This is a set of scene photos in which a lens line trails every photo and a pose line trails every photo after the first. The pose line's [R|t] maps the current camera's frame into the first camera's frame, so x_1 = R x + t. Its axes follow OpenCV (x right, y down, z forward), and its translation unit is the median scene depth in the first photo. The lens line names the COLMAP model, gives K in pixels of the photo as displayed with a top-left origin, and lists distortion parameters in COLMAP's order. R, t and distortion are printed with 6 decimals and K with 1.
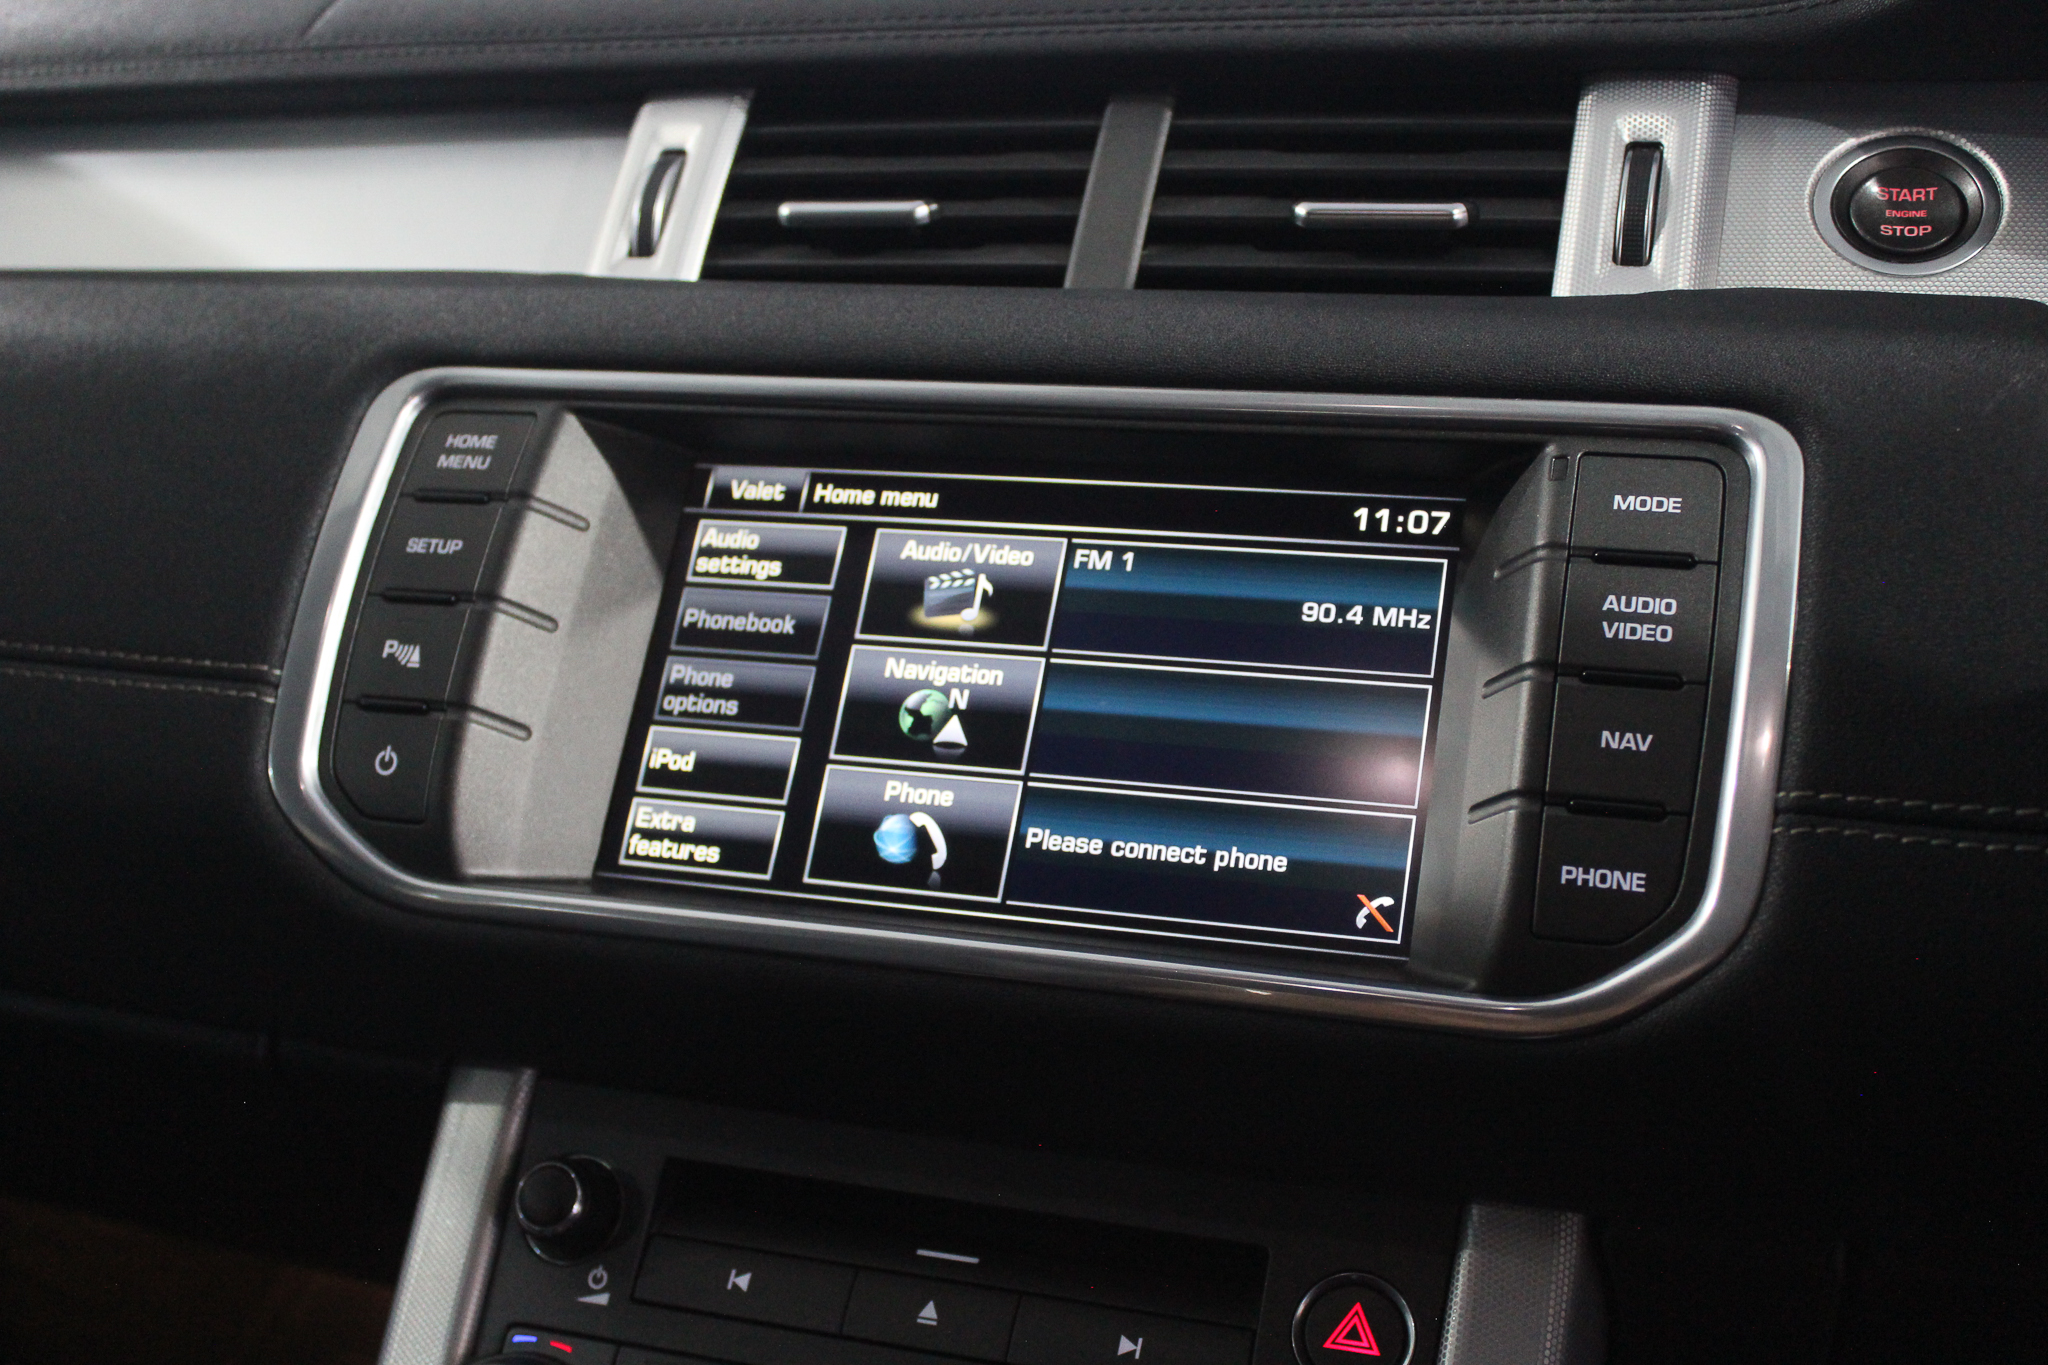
lens RADIAL K [[2273.4, 0, 1011.9], [0, 2273.4, 699.2], [0, 0, 1]] dist [-0.064826, 0.000000]
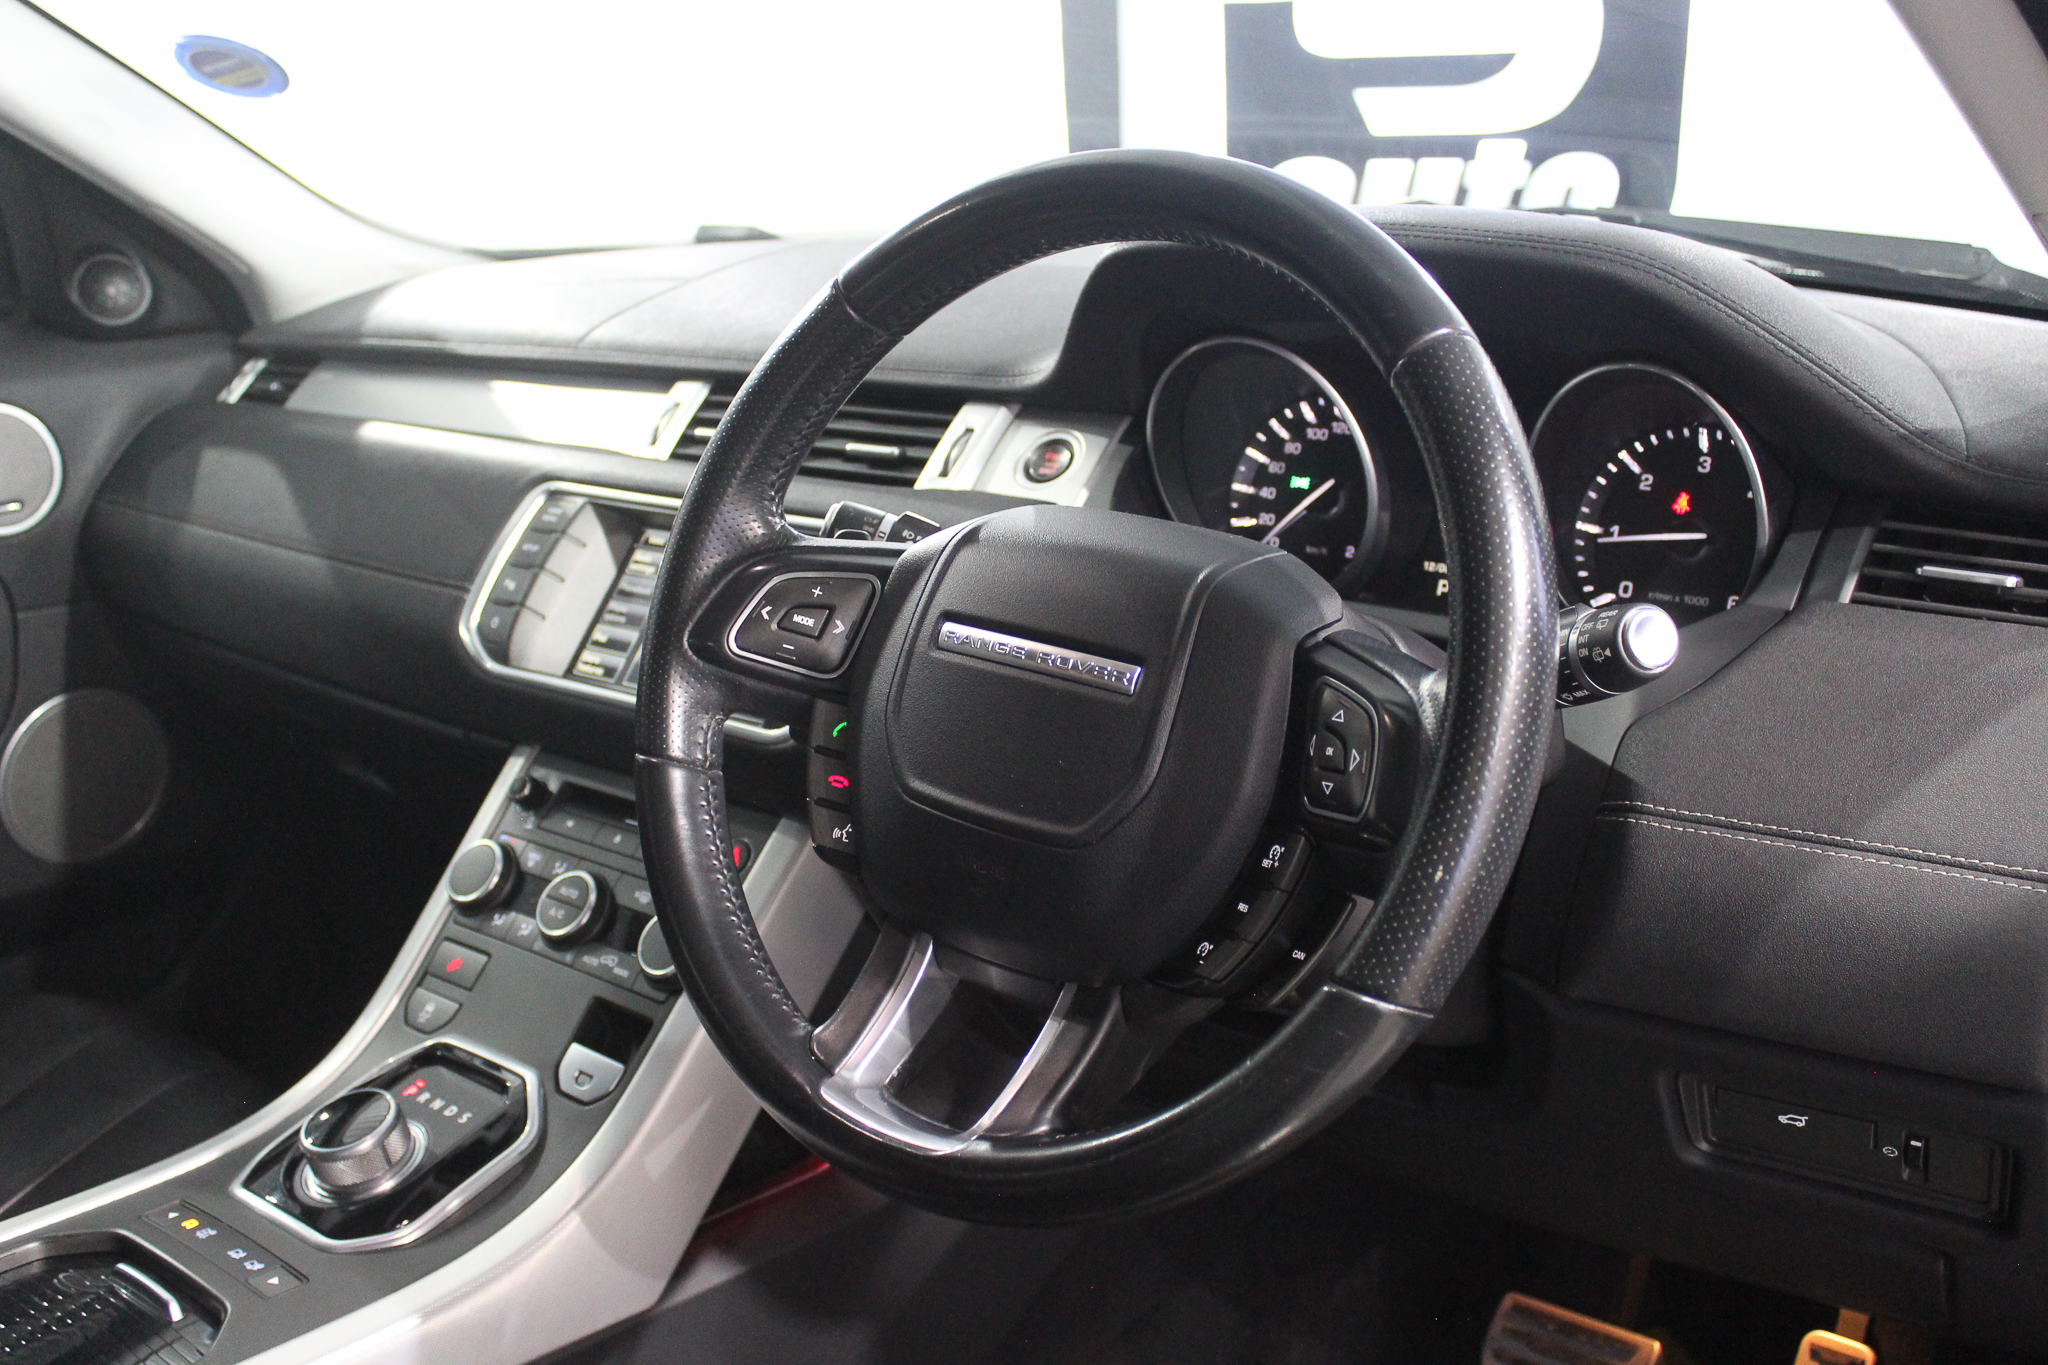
lens RADIAL K [[2032.2, 0, 1023.6], [0, 2032.2, 681.4], [0, 0, 1]] dist [-0.086514, 0.000000]
pose [[0.934902, 0.112691, -0.336540, 1.122644], [-0.135114, 0.989858, -0.043889, 0.116352], [0.328180, 0.086503, 0.940646, -1.053647]]
